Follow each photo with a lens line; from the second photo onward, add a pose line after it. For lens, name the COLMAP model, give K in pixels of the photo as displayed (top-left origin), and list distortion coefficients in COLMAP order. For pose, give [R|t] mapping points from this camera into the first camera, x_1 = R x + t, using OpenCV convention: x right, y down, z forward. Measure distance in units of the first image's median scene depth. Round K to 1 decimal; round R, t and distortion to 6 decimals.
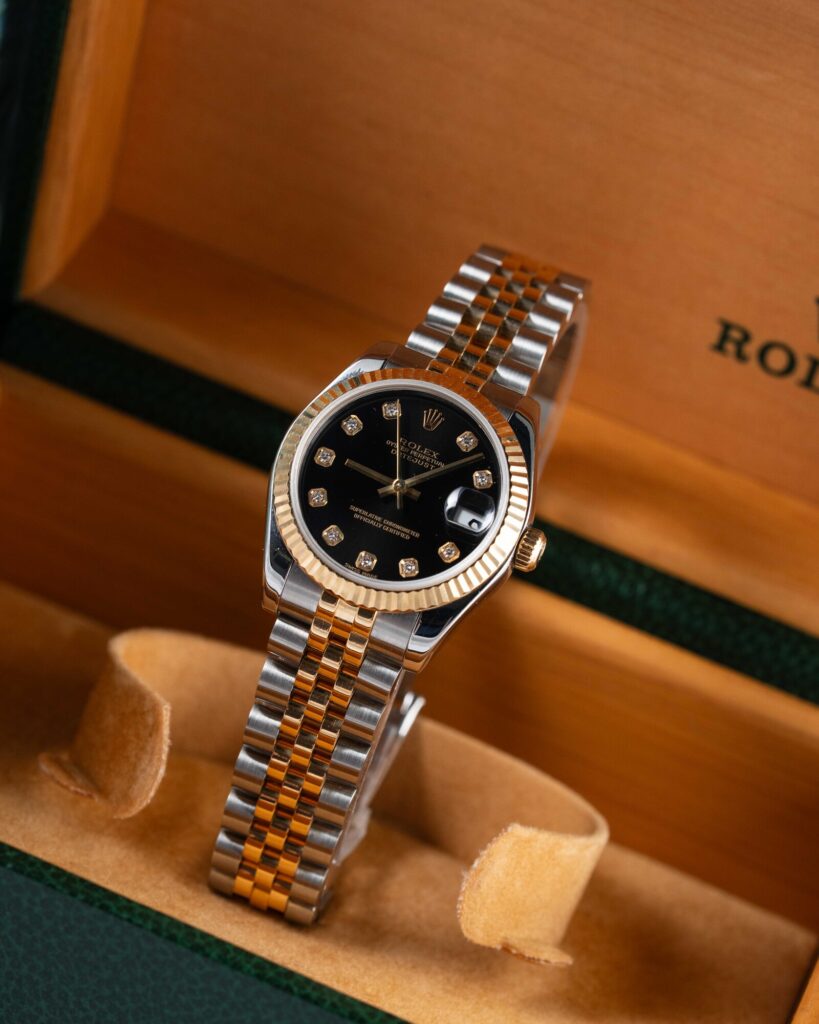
lens RADIAL K [[4416.0, 0, 409.5], [0, 4416.0, 512.0], [0, 0, 1]] dist [0.101174, -3.405273]
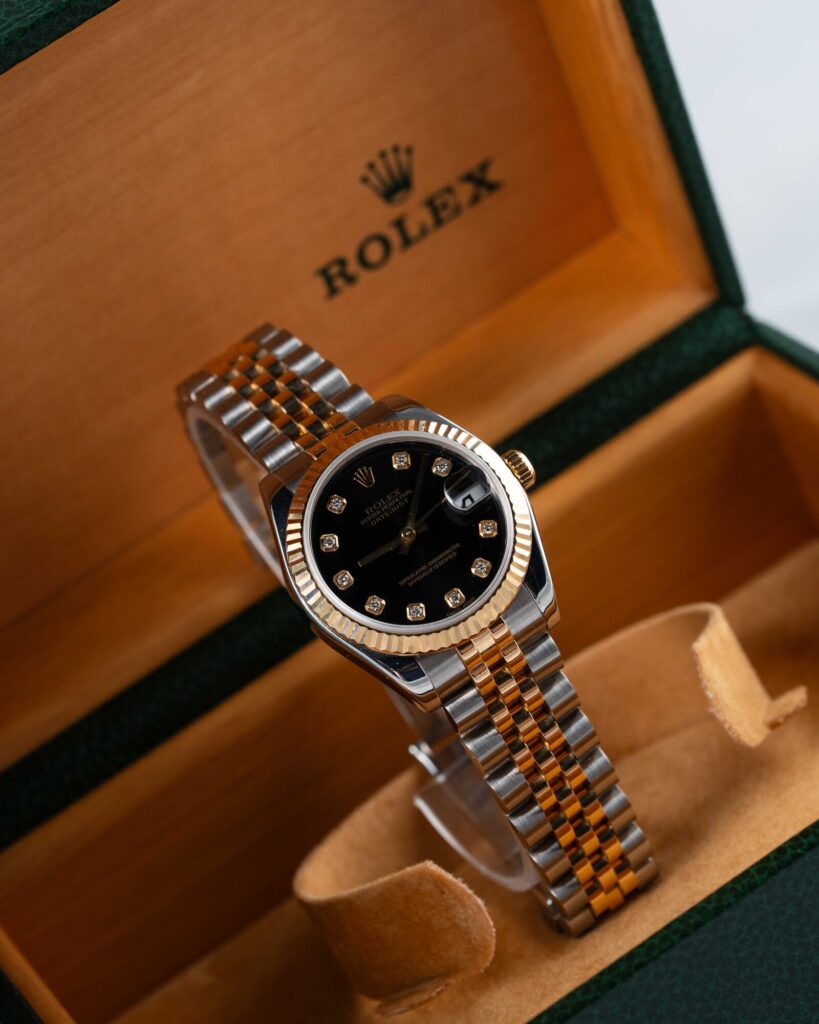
lens RADIAL K [[4416.0, 0, 409.5], [0, 4416.0, 512.0], [0, 0, 1]] dist [0.101174, -3.405273]
pose [[0.503411, -0.804044, 0.316371, -0.319388], [0.815984, 0.562811, 0.131961, -0.142411], [-0.284159, 0.191723, 0.939412, 0.022133]]
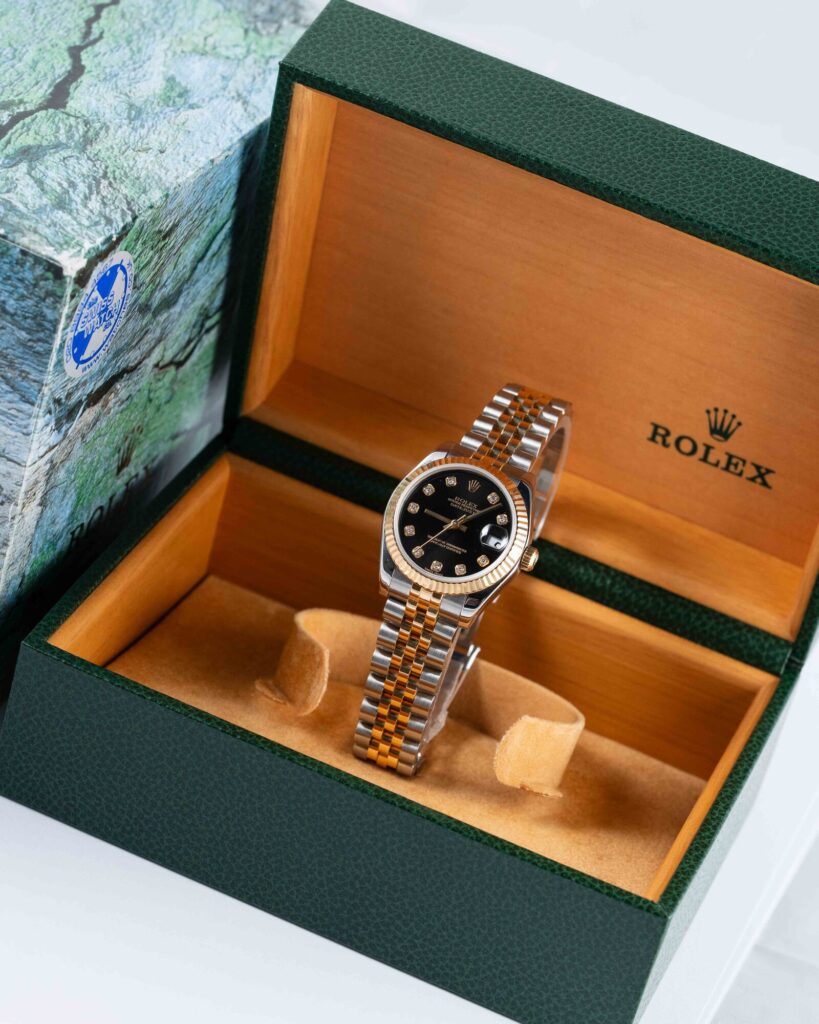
lens RADIAL K [[4416.0, 0, 409.5], [0, 4416.0, 512.0], [0, 0, 1]] dist [0.101174, -3.405273]
pose [[0.998580, -0.012053, -0.051895, 0.069978], [0.011764, 0.999914, -0.005875, -0.000395], [0.051962, 0.005256, 0.998635, -0.756150]]
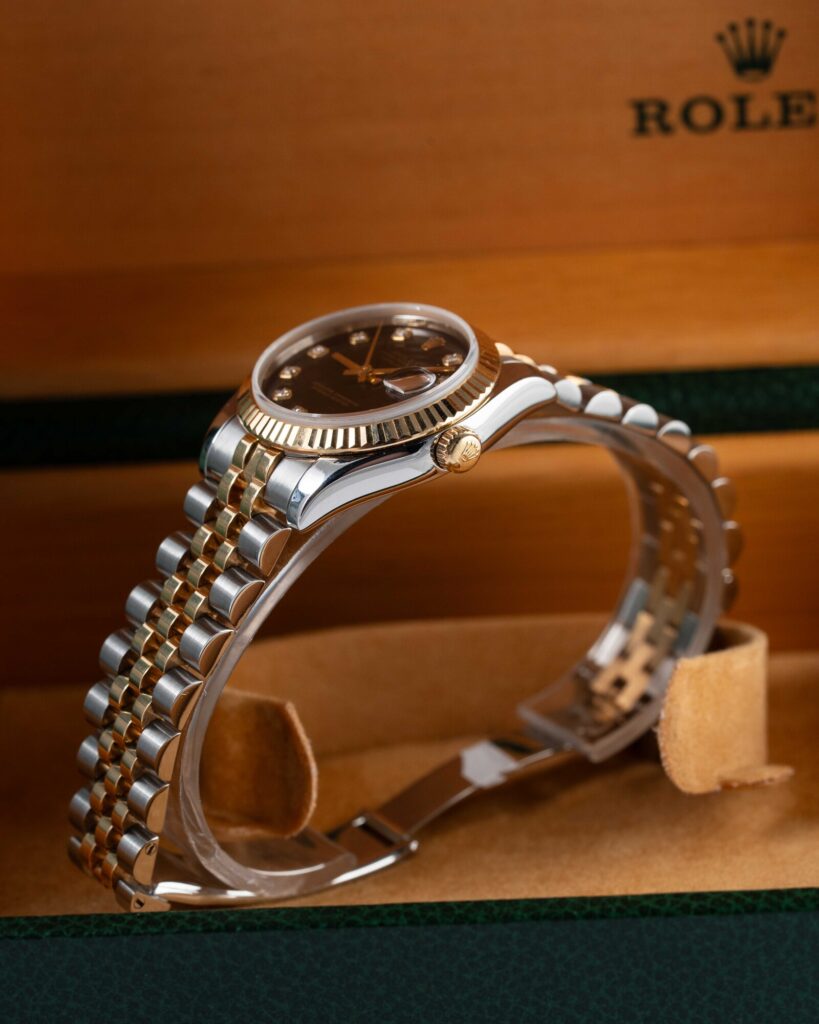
lens RADIAL K [[4416.0, 0, 409.5], [0, 4416.0, 512.0], [0, 0, 1]] dist [0.101174, -3.405273]
pose [[0.901226, -0.429025, 0.061070, -0.073356], [0.429349, 0.903100, 0.008379, 0.008030], [-0.058747, 0.018669, 0.998098, 0.064230]]
